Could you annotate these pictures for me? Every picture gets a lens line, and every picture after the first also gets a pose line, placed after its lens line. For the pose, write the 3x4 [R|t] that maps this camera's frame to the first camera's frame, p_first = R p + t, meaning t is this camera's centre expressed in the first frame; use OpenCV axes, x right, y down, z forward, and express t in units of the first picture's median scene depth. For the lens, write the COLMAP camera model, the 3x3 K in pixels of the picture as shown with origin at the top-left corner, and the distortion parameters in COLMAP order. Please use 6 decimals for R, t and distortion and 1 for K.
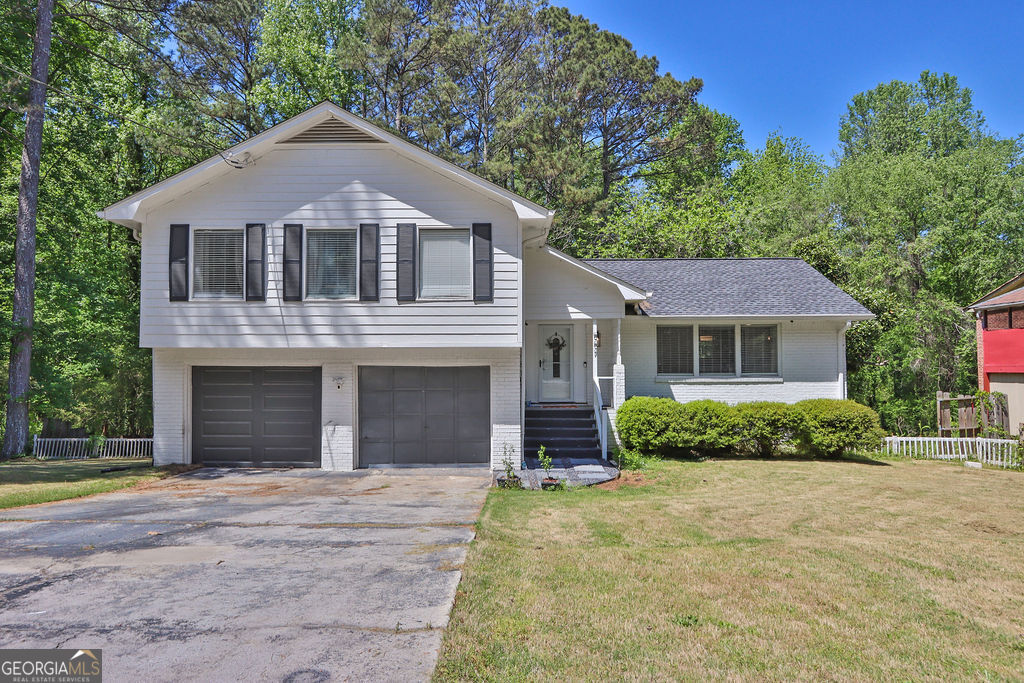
lens RADIAL K [[695.7, 0, 494.7], [0, 695.7, 342.0], [0, 0, 1]] dist [-0.000249, -0.000531]
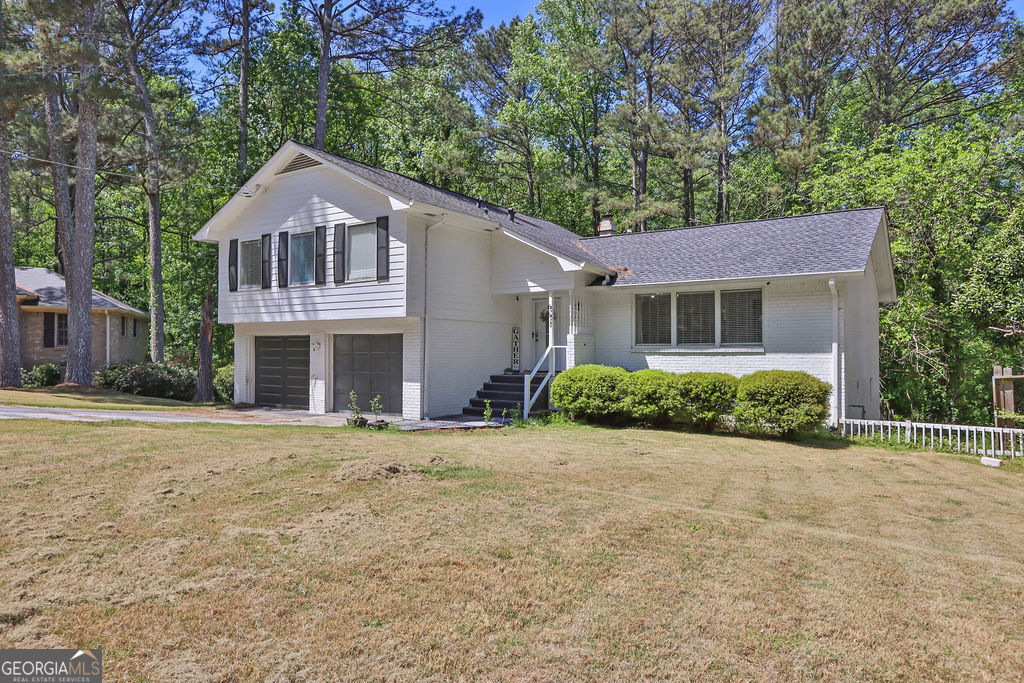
lens RADIAL K [[695.7, 0, 494.7], [0, 695.7, 342.0], [0, 0, 1]] dist [-0.000249, -0.000531]
pose [[0.825774, -0.004747, -0.563981, 0.834171], [0.012137, 0.999883, 0.009355, 0.041092], [0.563871, -0.014570, 0.825735, 0.091389]]
